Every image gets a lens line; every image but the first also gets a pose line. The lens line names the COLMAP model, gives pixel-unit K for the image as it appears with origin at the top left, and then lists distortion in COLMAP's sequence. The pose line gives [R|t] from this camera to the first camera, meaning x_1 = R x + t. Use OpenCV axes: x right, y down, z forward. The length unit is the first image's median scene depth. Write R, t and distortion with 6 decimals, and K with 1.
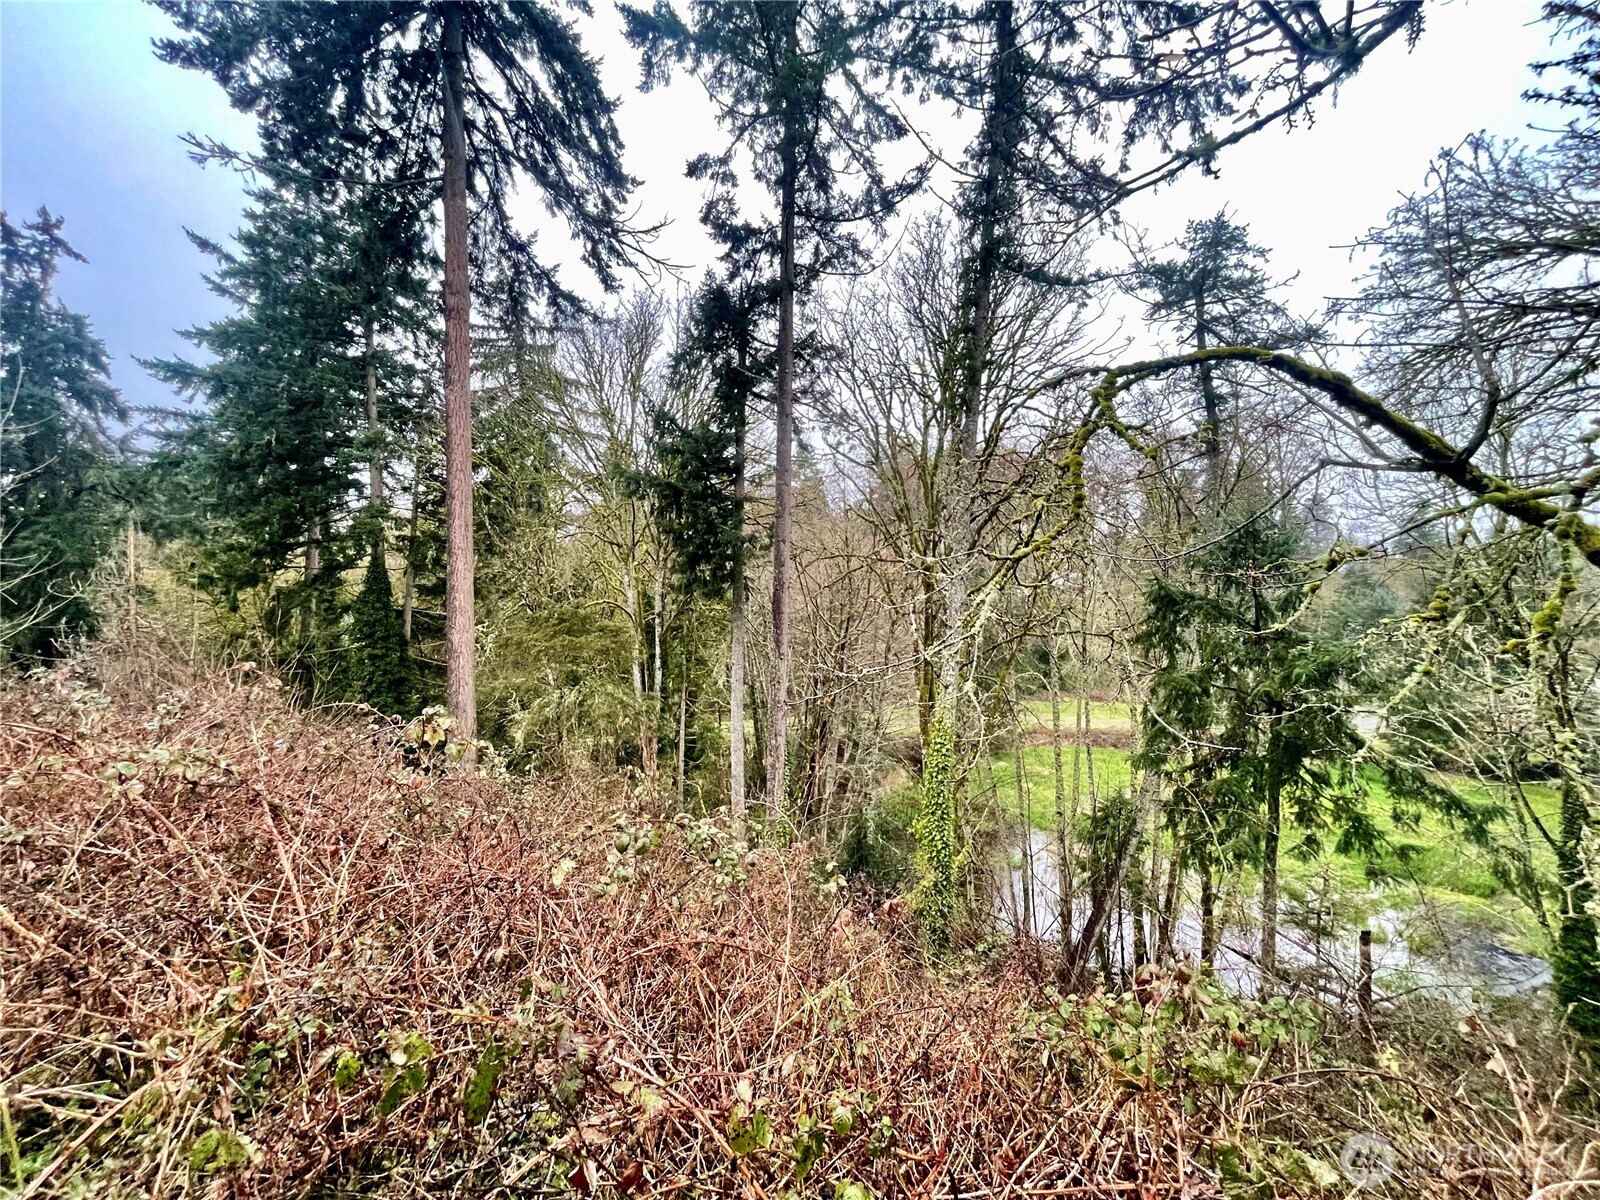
lens RADIAL K [[643.9, 0, 793.6], [0, 643.9, 600.1], [0, 0, 1]] dist [-0.008296, 0.000614]
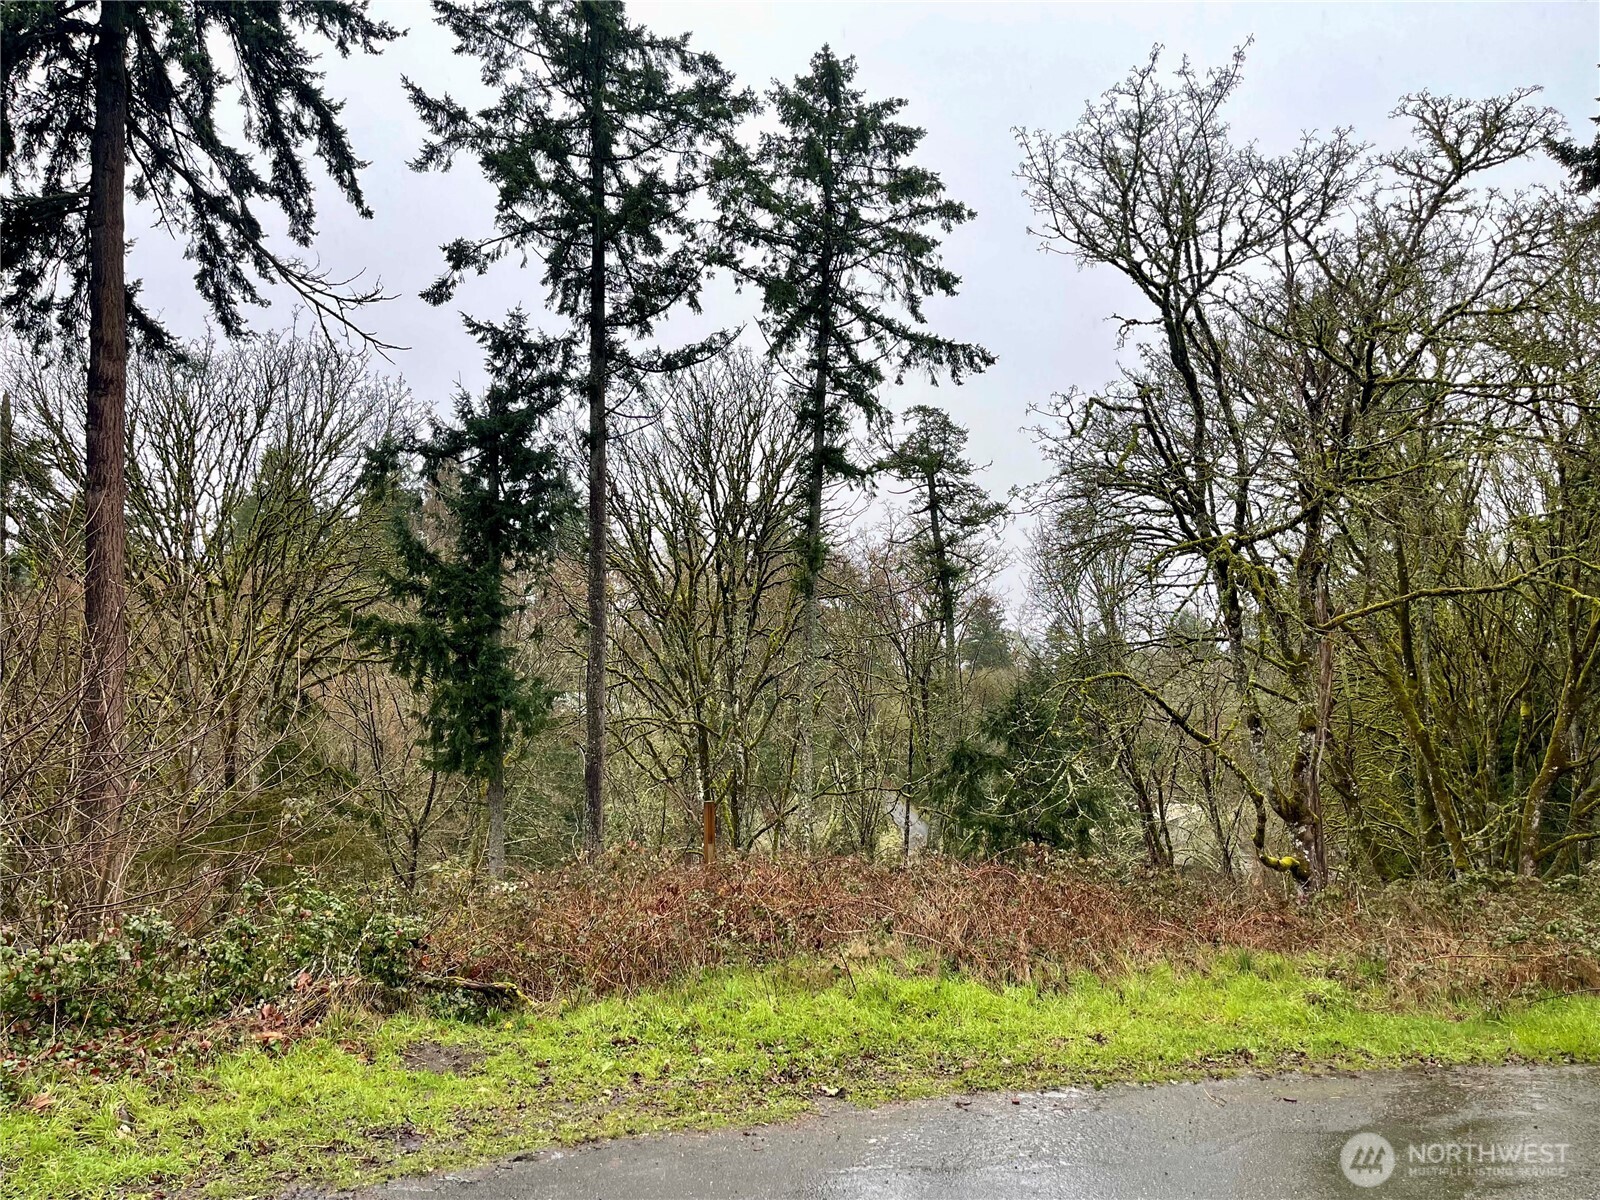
lens RADIAL K [[1201.5, 0, 800.0], [0, 1201.5, 600.0], [0, 0, 1]] dist [0.086846, -0.113546]
pose [[0.811321, 0.025299, 0.584053, -0.594005], [0.039968, 0.994325, -0.098591, -0.048765], [-0.583233, 0.103332, 0.805706, -0.413797]]
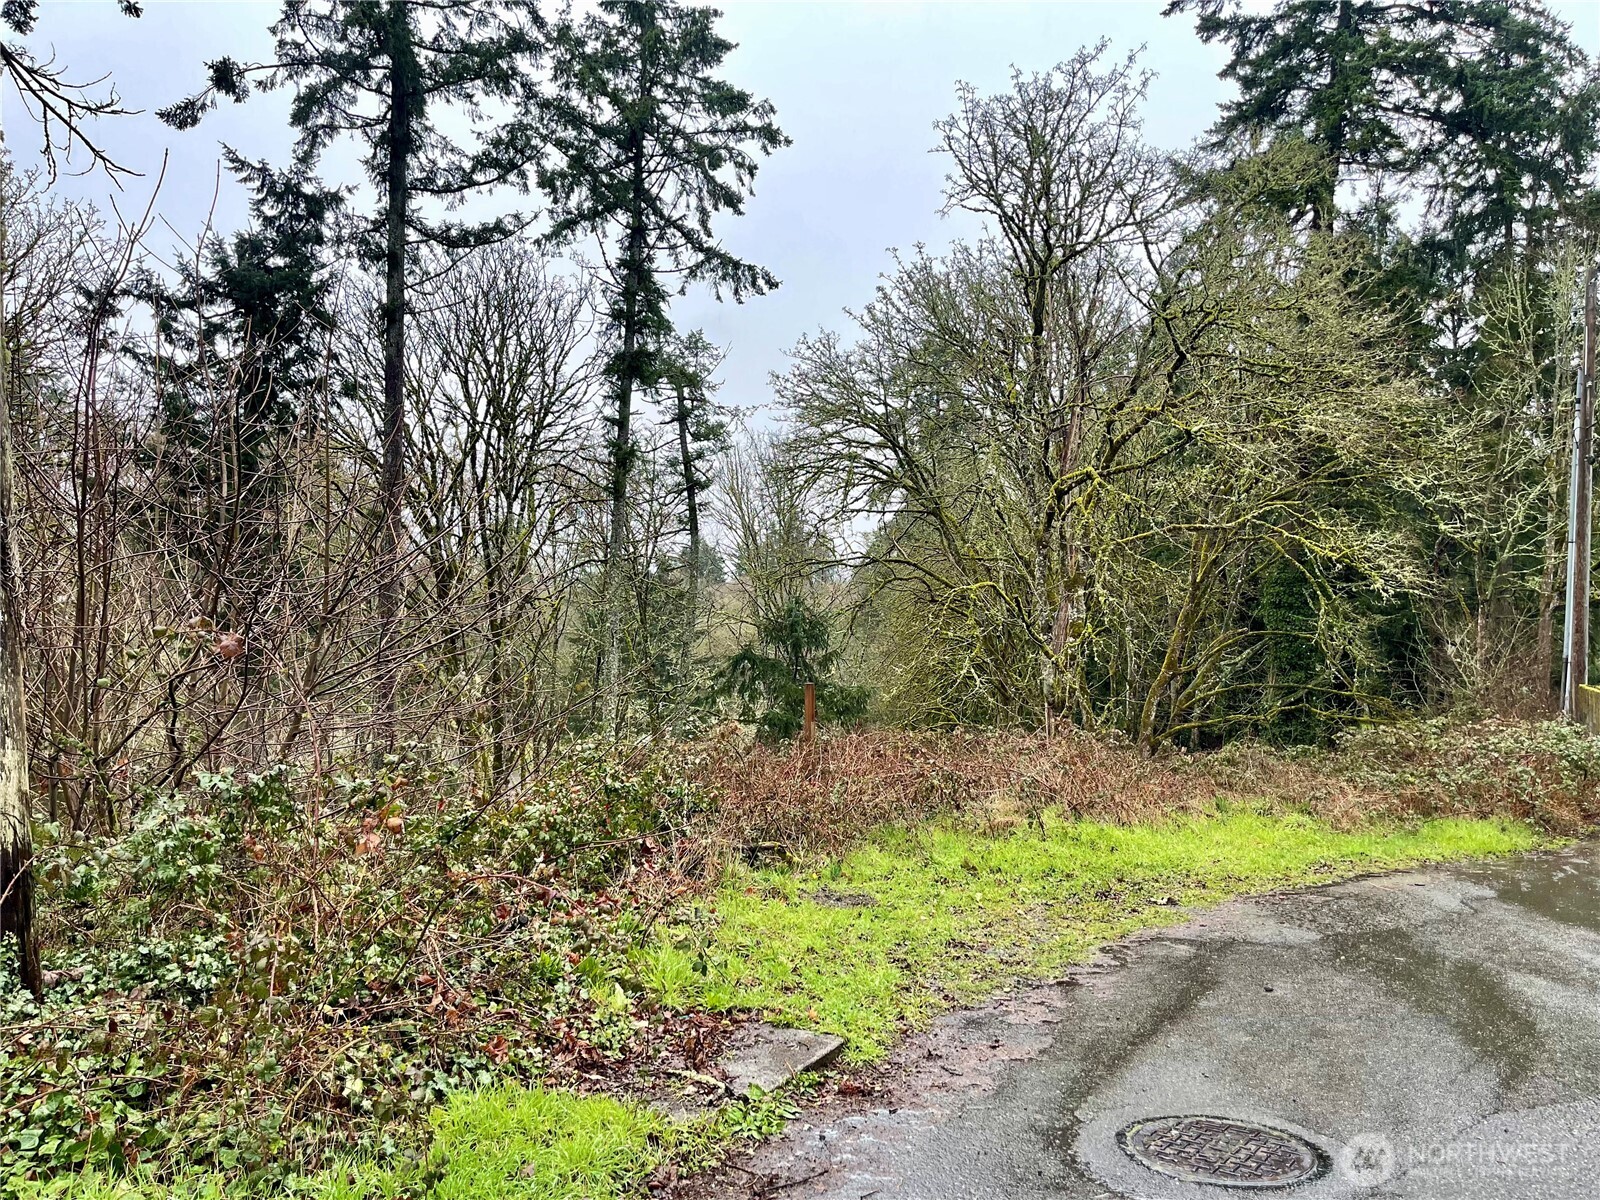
lens RADIAL K [[1201.7, 0, 805.4], [0, 1201.7, 599.7], [0, 0, 1]] dist [0.075414, -0.101980]
pose [[0.486462, 0.006642, 0.873676, -0.875165], [0.027620, 0.999354, -0.022977, -0.033863], [-0.873265, 0.035308, 0.485965, -0.177153]]
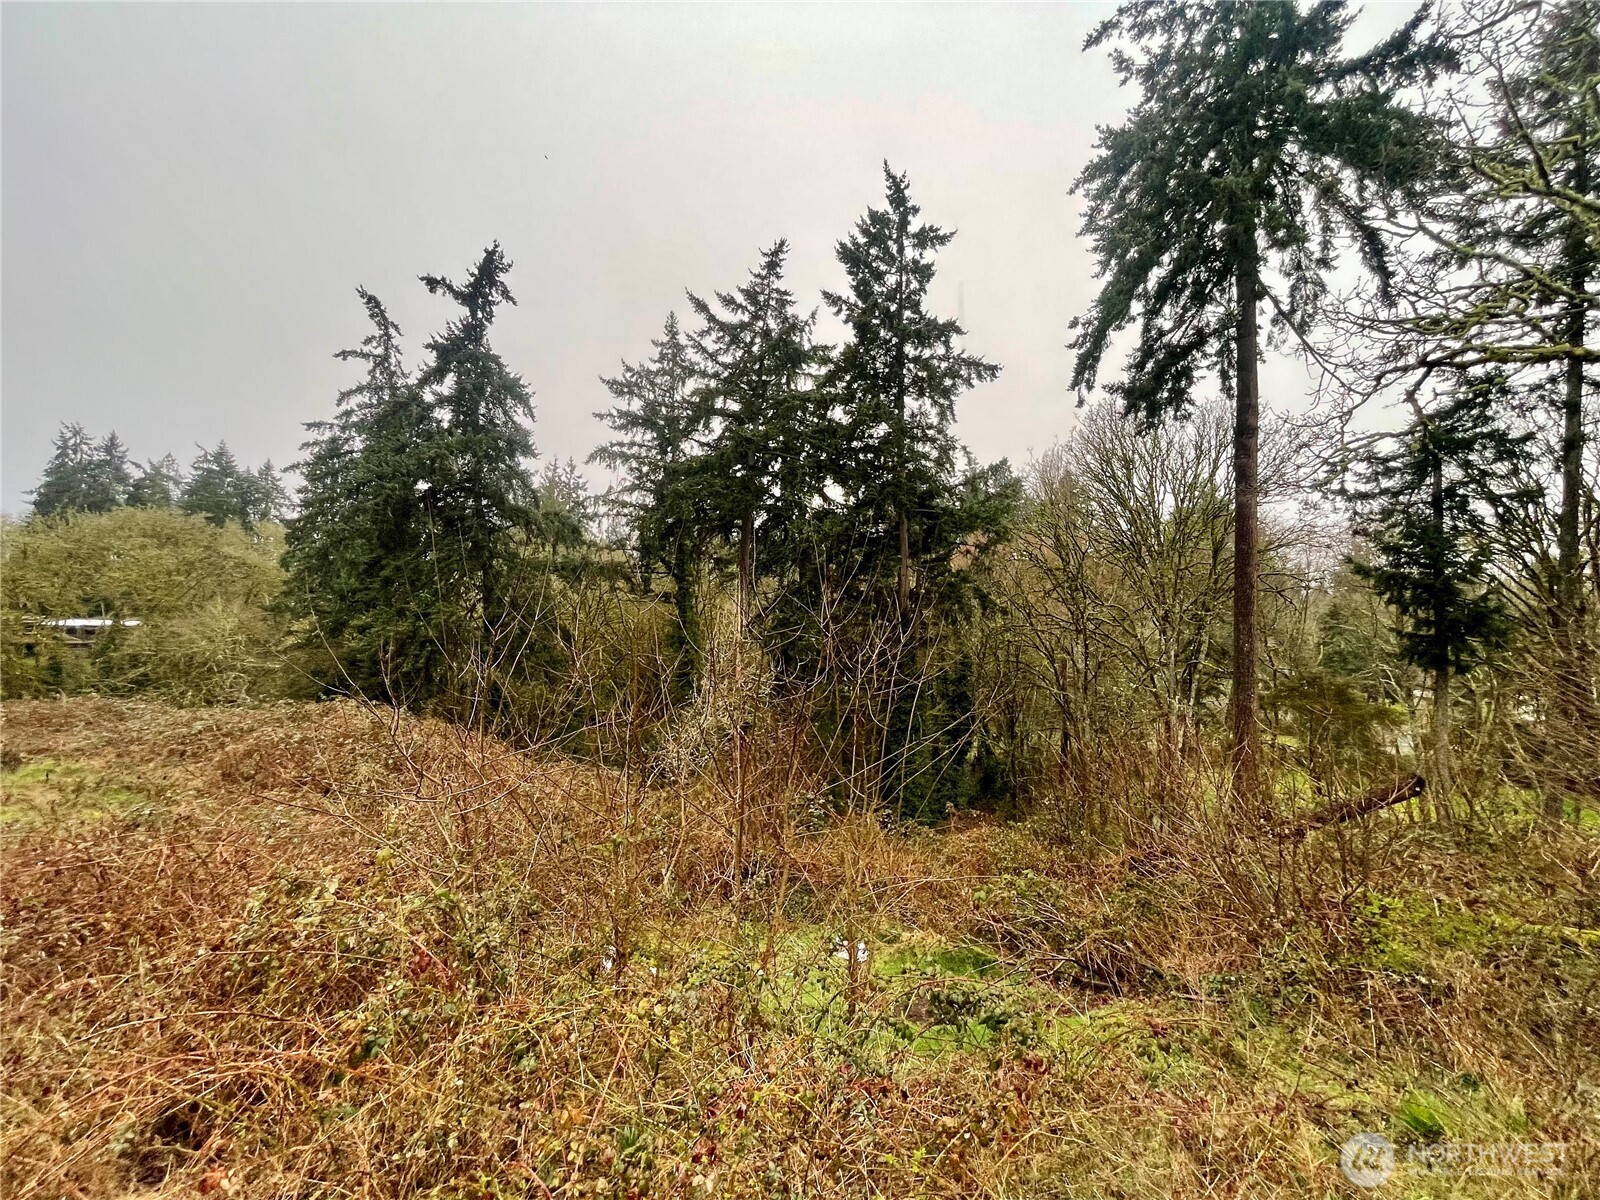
lens RADIAL K [[647.9, 0, 794.6], [0, 647.9, 598.9], [0, 0, 1]] dist [-0.003887, 0.000356]
pose [[0.990814, 0.013699, 0.134536, -1.331900], [-0.009272, 0.999397, -0.033473, -0.078527], [-0.134913, 0.031918, 0.990343, -0.044440]]
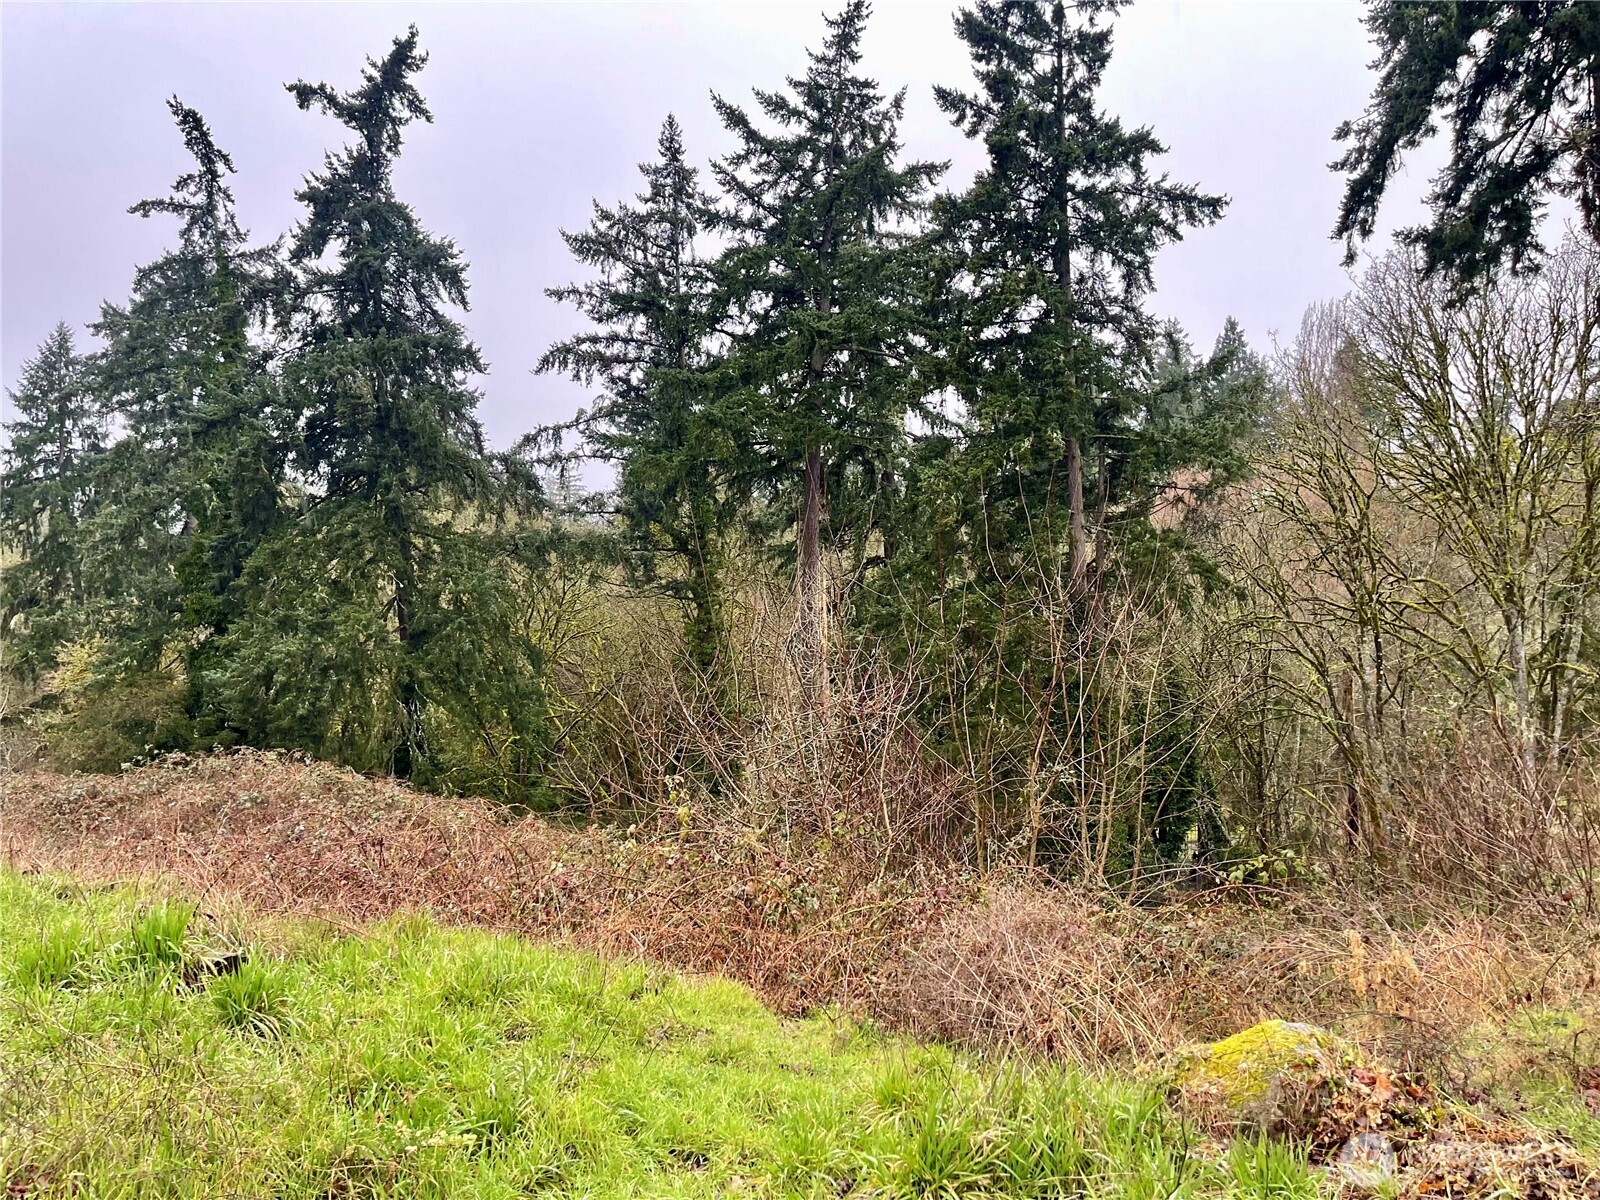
lens RADIAL K [[1202.3, 0, 806.2], [0, 1202.3, 596.8], [0, 0, 1]] dist [0.082542, -0.108454]
pose [[0.994013, -0.016064, 0.108073, -1.456568], [0.019327, 0.999387, -0.029207, -0.061132], [-0.107538, 0.031121, 0.993714, -0.285037]]
